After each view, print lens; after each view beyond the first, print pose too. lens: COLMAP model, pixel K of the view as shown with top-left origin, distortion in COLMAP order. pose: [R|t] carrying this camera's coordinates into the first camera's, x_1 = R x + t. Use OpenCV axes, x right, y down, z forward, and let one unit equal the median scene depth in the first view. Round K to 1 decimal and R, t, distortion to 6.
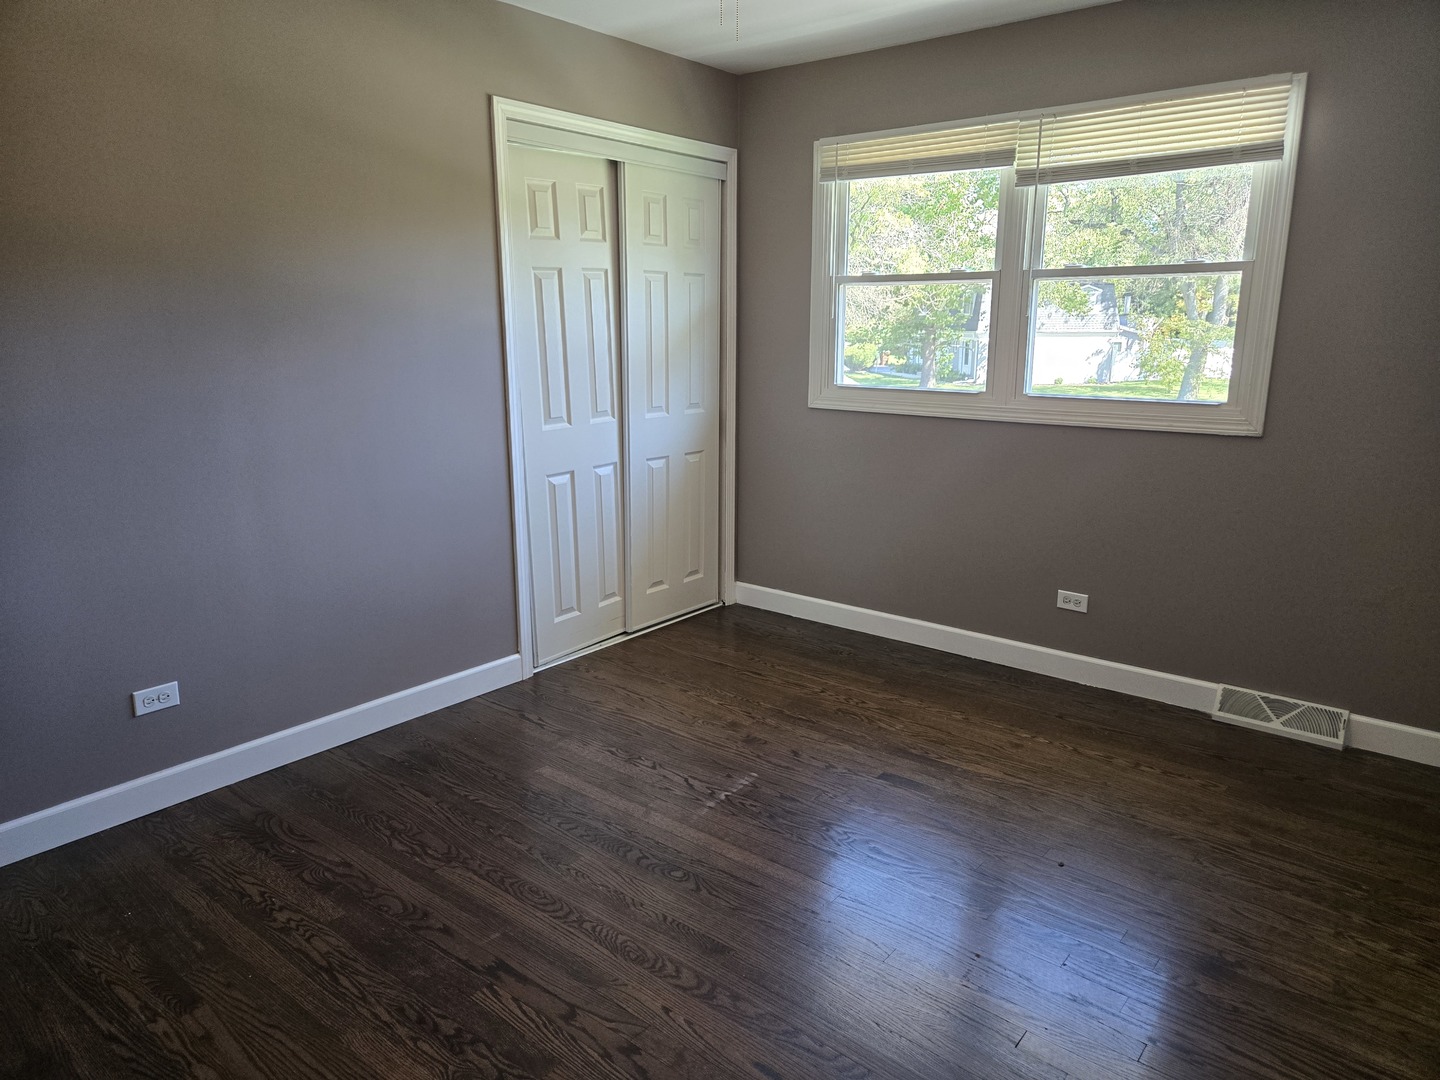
lens RADIAL K [[984.4, 0, 718.1], [0, 984.4, 527.1], [0, 0, 1]] dist [0.056937, -0.013351]
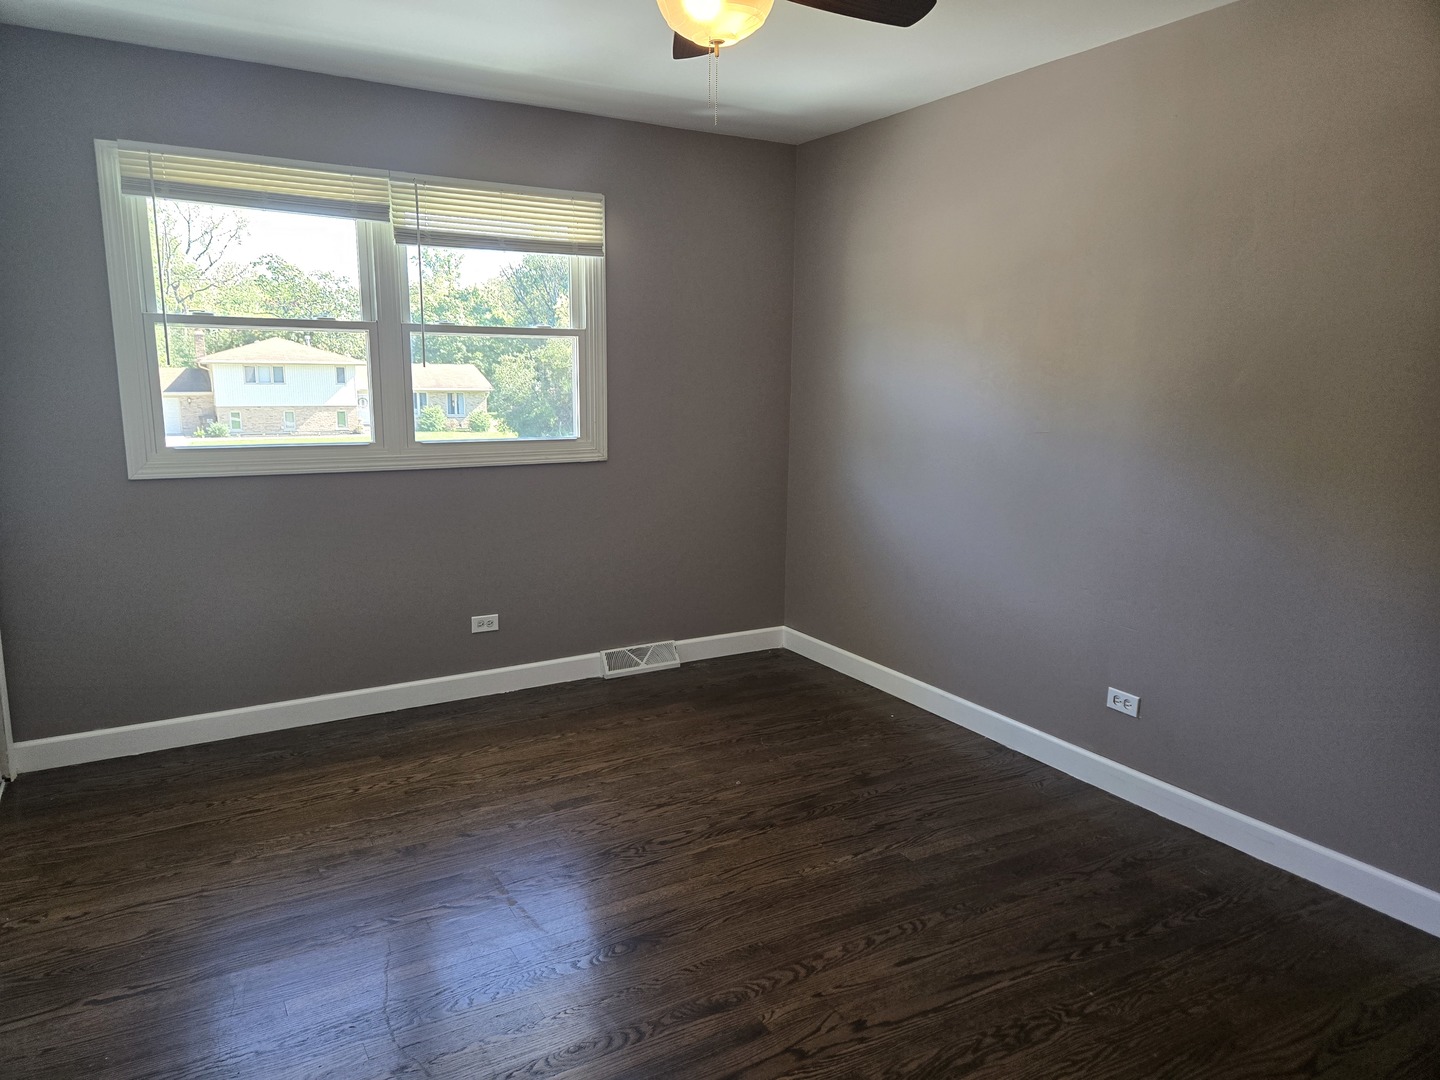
lens RADIAL K [[984.4, 0, 711.3], [0, 984.4, 549.1], [0, 0, 1]] dist [0.056937, -0.013351]
pose [[0.344320, -0.167142, 0.923855, -0.605950], [0.191797, 0.975796, 0.105056, -0.079988], [-0.919053, 0.141020, 0.368043, 0.373556]]
